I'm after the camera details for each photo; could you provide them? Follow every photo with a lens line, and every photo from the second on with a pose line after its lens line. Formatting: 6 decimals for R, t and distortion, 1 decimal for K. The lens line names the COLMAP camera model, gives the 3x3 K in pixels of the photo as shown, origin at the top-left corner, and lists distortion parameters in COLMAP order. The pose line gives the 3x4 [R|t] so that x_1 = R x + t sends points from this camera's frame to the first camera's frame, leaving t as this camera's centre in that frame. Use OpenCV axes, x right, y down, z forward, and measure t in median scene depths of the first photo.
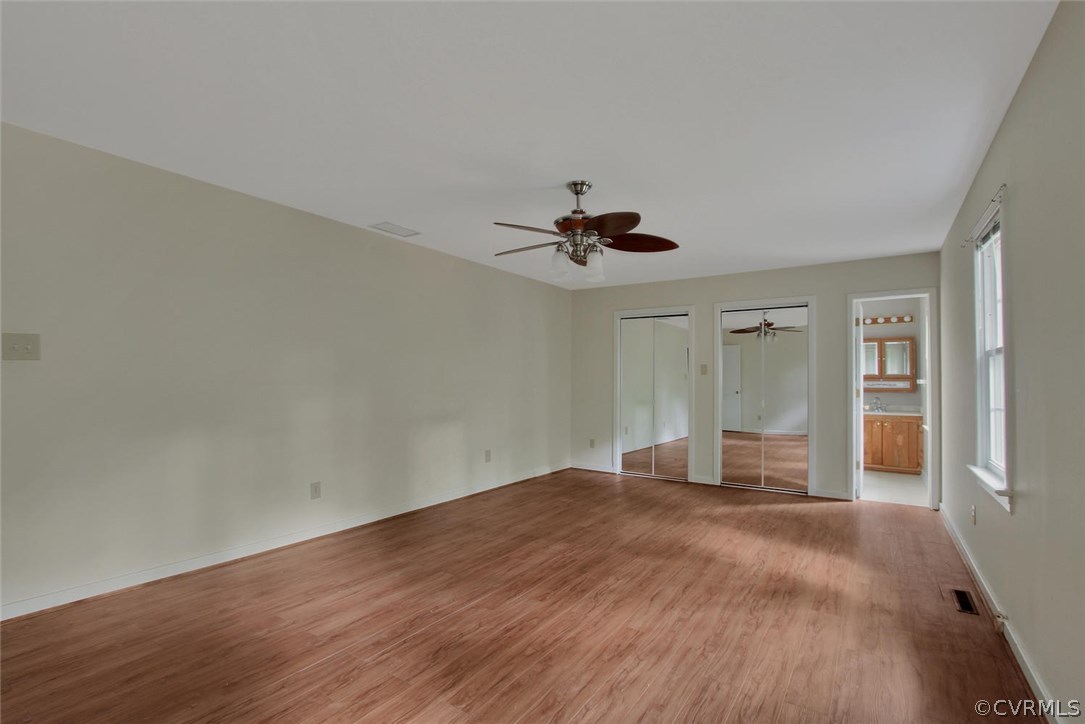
lens RADIAL K [[501.7, 0, 541.7], [0, 501.7, 365.7], [0, 0, 1]] dist [-0.014811, 0.000035]
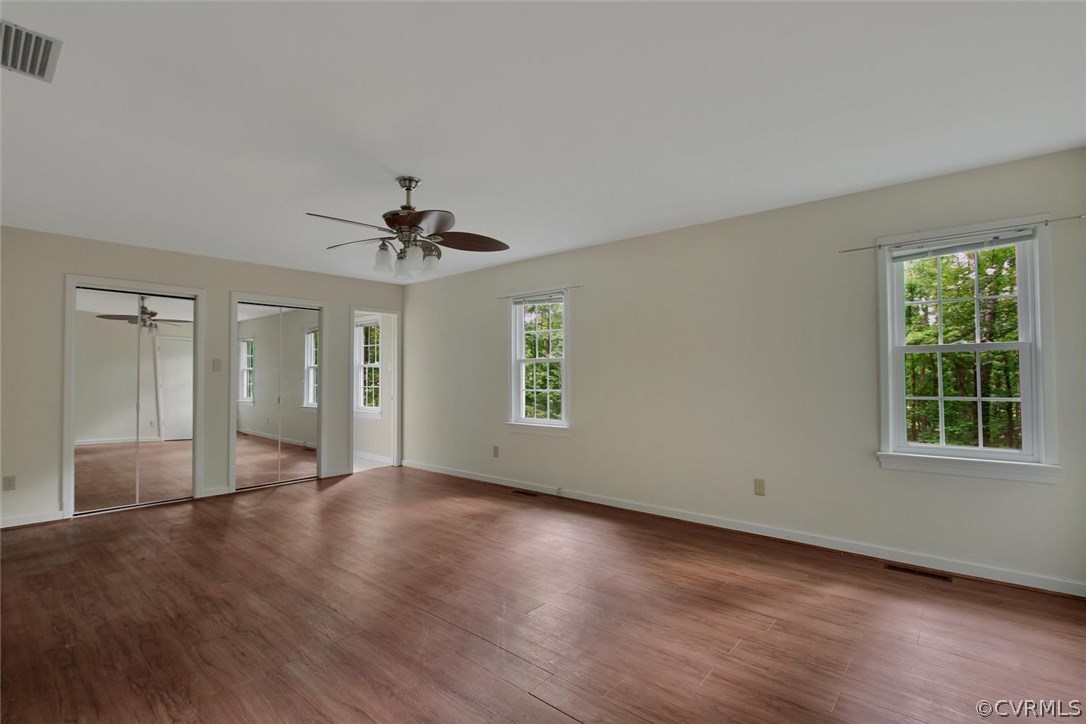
lens RADIAL K [[502.1, 0, 542.2], [0, 502.1, 365.7], [0, 0, 1]] dist [-0.014811, 0.000035]
pose [[0.124245, 0.012913, 0.992167, -0.600772], [-0.019315, 0.999757, -0.010593, 0.007537], [-0.992064, -0.017847, 0.124465, 0.418449]]
